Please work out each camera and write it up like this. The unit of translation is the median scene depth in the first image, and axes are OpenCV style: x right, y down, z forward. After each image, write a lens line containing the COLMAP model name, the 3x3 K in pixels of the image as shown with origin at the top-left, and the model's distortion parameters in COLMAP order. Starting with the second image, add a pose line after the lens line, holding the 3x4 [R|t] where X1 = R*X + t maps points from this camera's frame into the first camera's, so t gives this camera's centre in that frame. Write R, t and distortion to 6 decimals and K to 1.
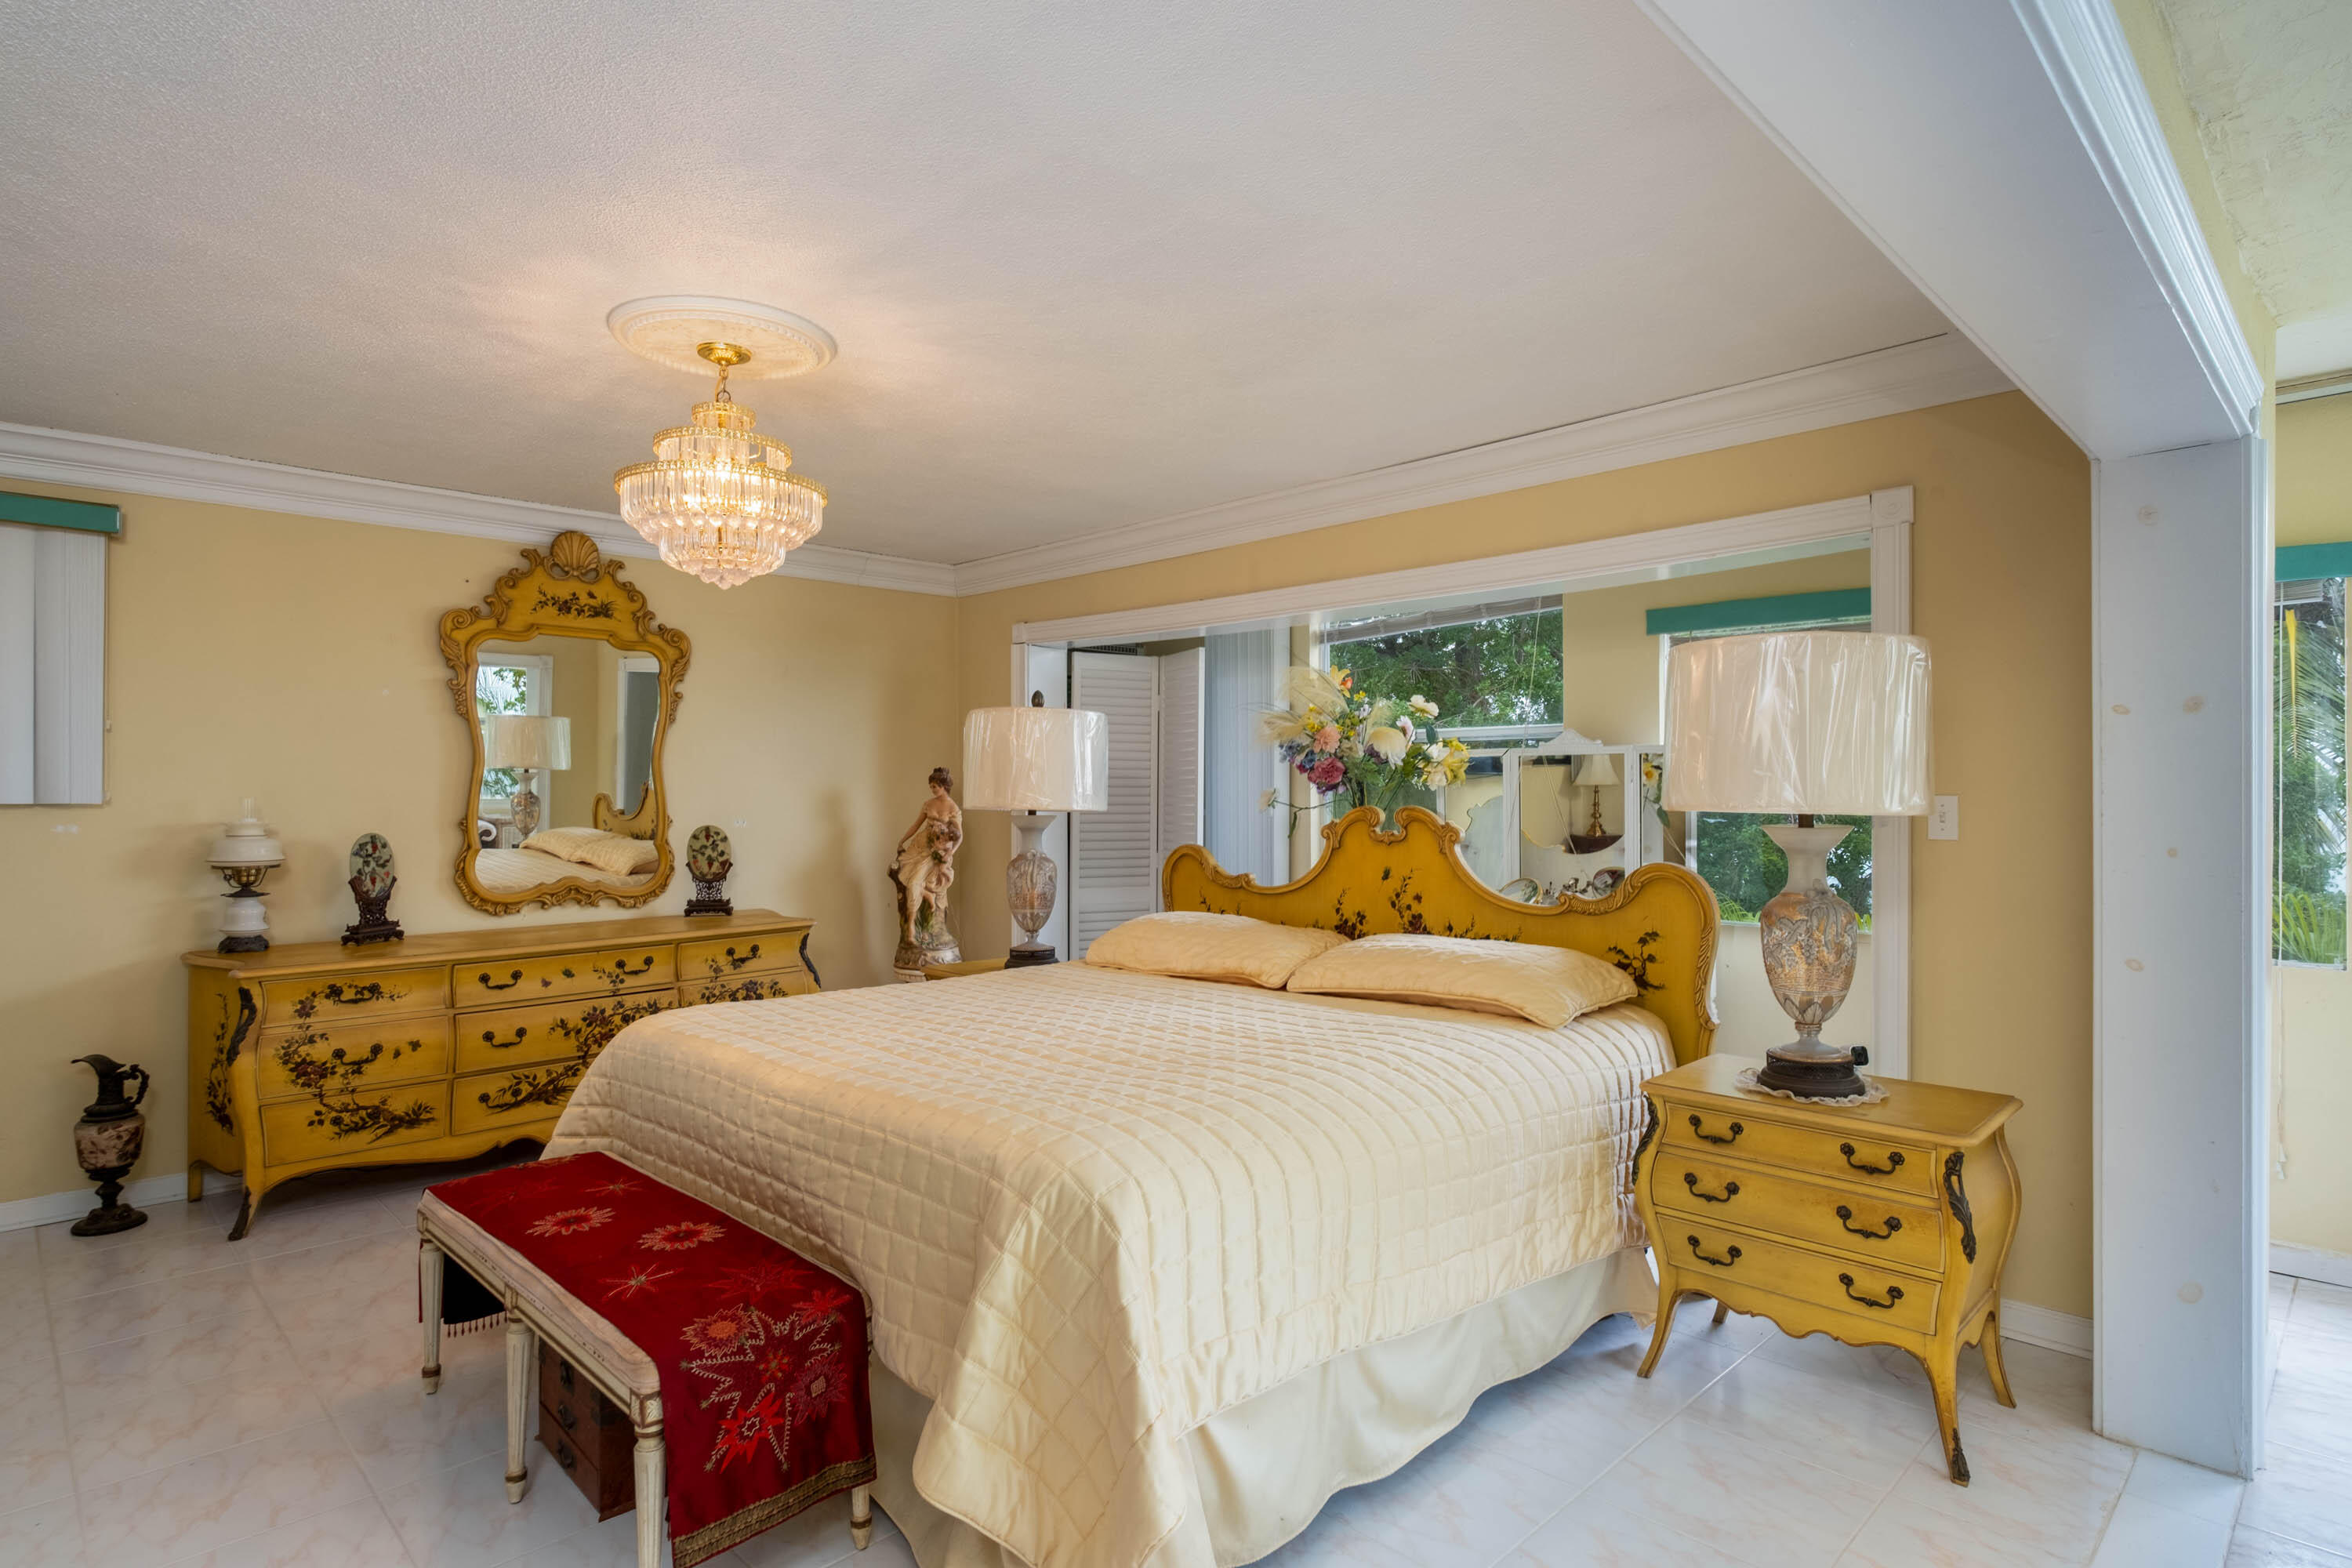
lens RADIAL K [[1250.8, 0, 1174.6], [0, 1250.8, 764.3], [0, 0, 1]] dist [0.000410, -0.000046]
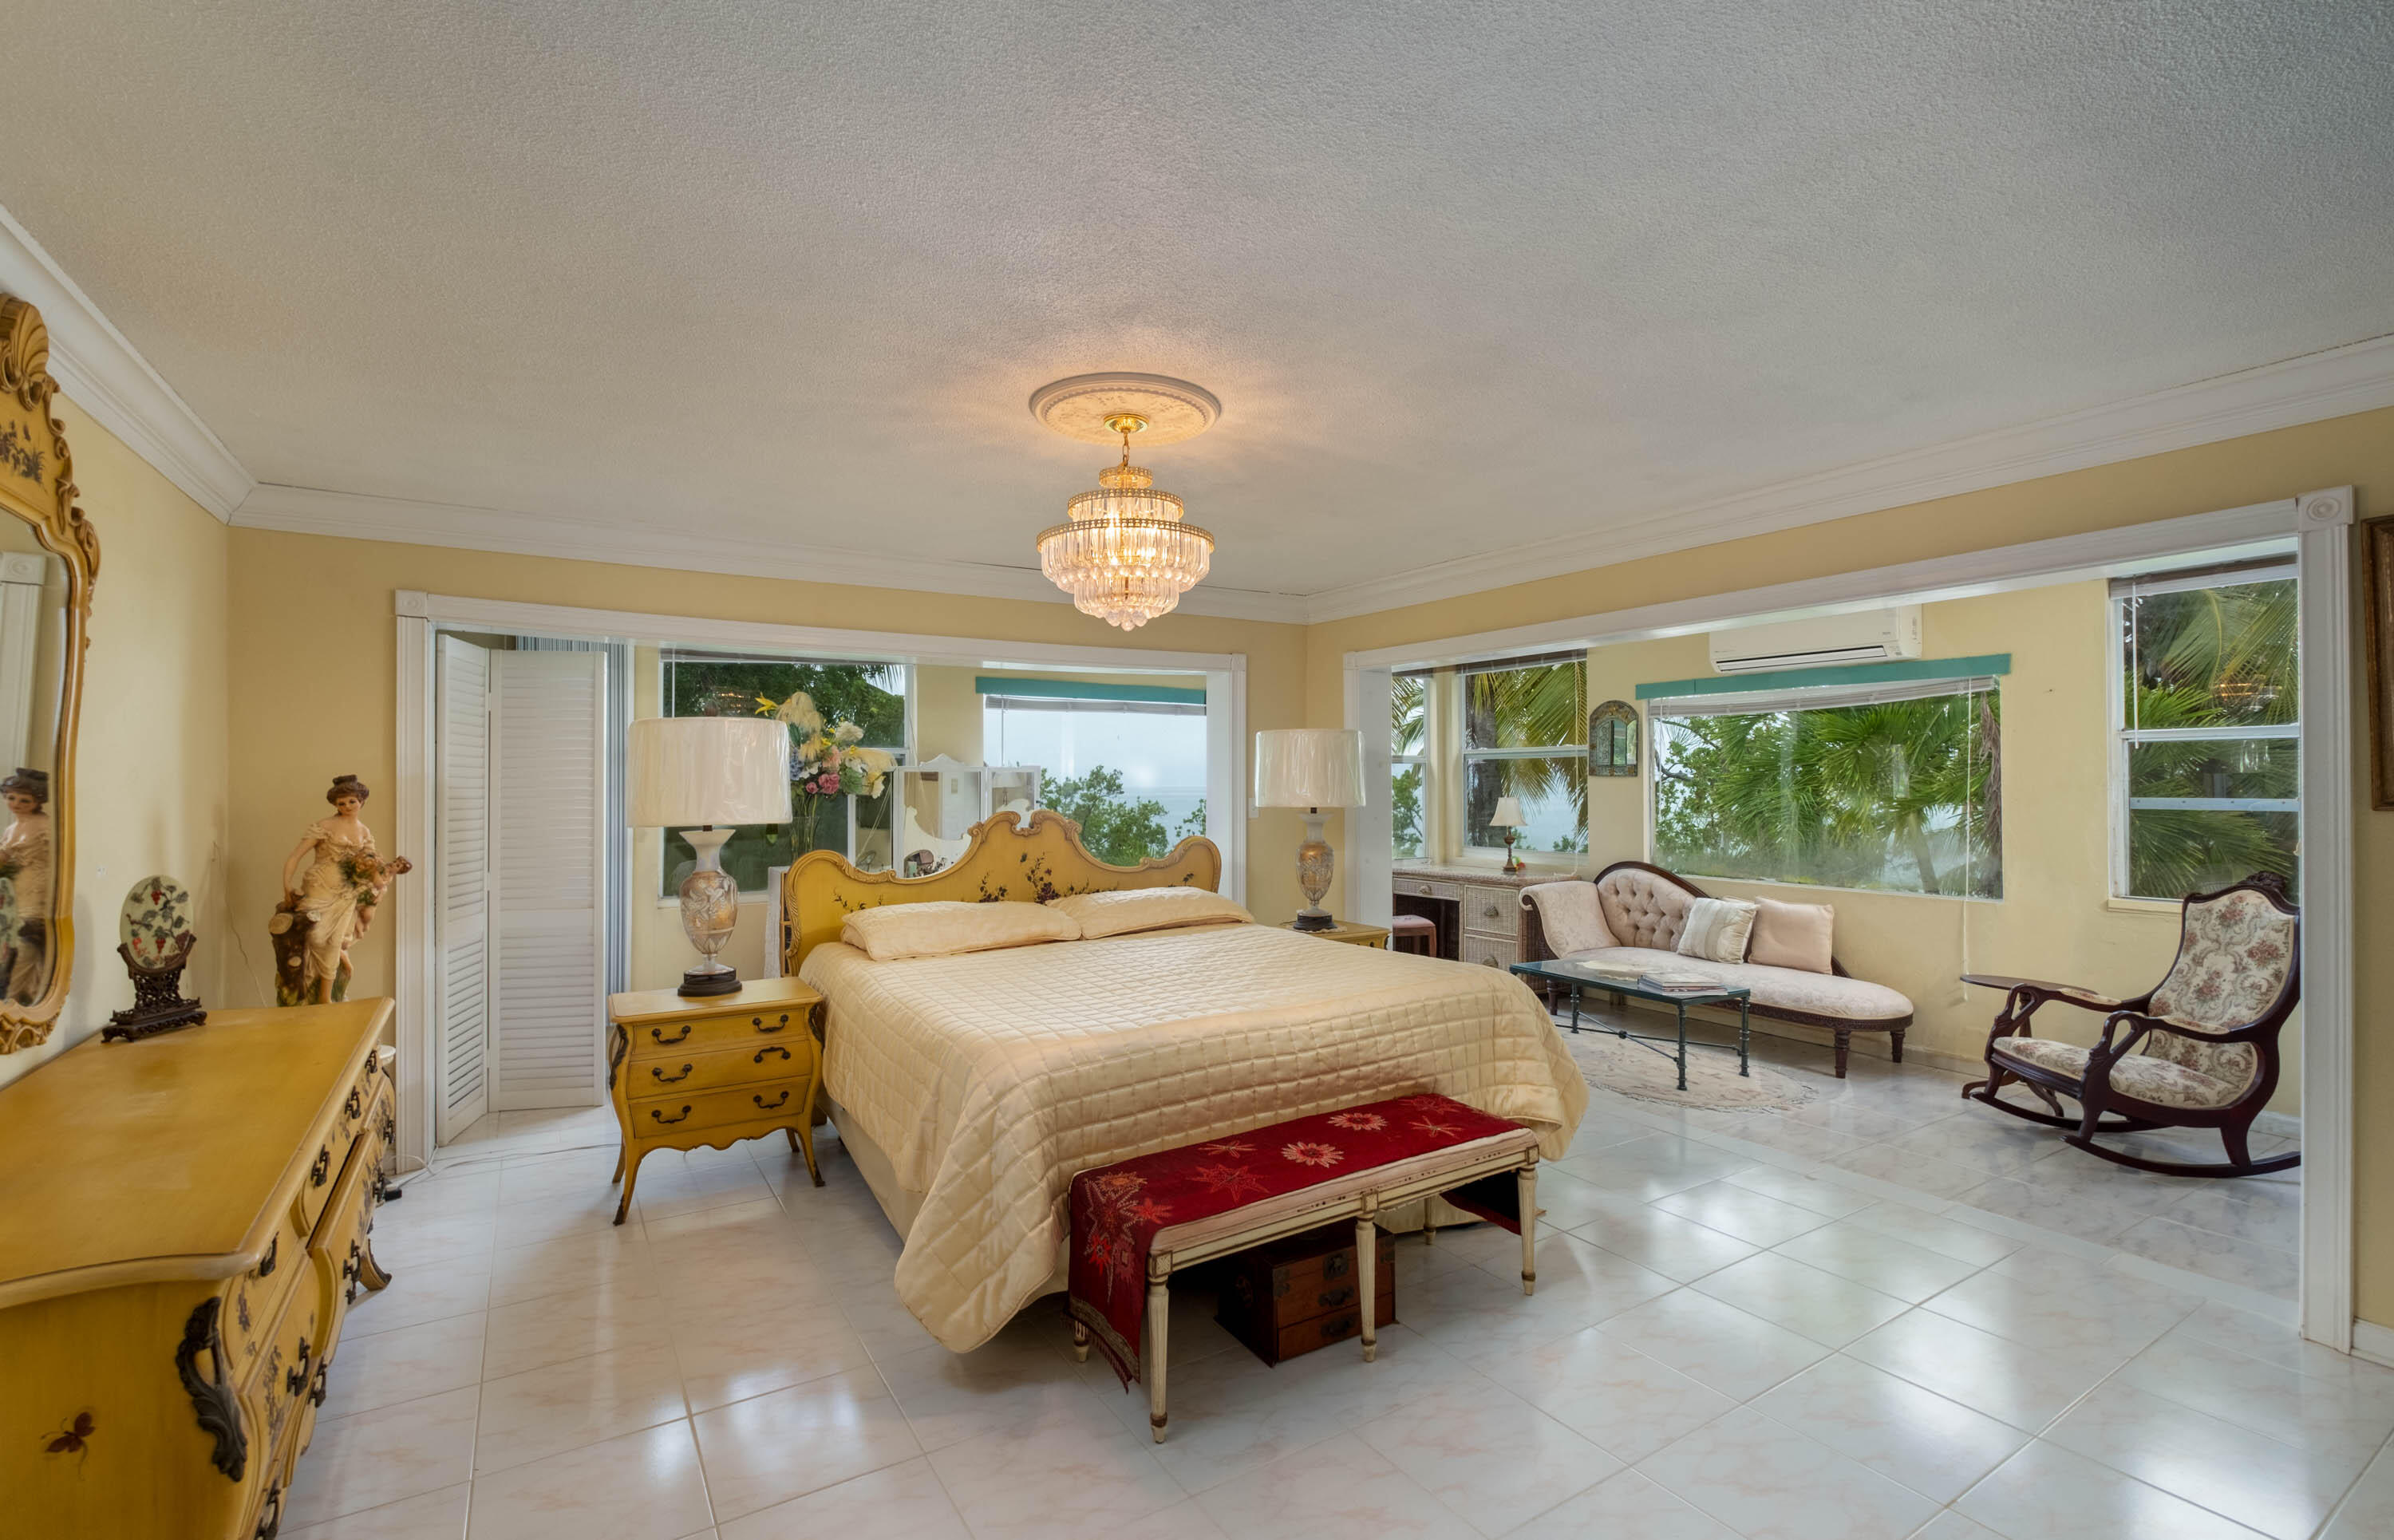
lens RADIAL K [[1061.9, 0, 1193.2], [0, 1061.9, 786.3], [0, 0, 1]] dist [-0.004270, -0.000174]
pose [[0.223688, 0.002422, 0.974658, -0.734990], [-0.002269, 0.999995, -0.001965, 0.008613], [-0.974658, -0.001772, 0.223693, 0.436916]]
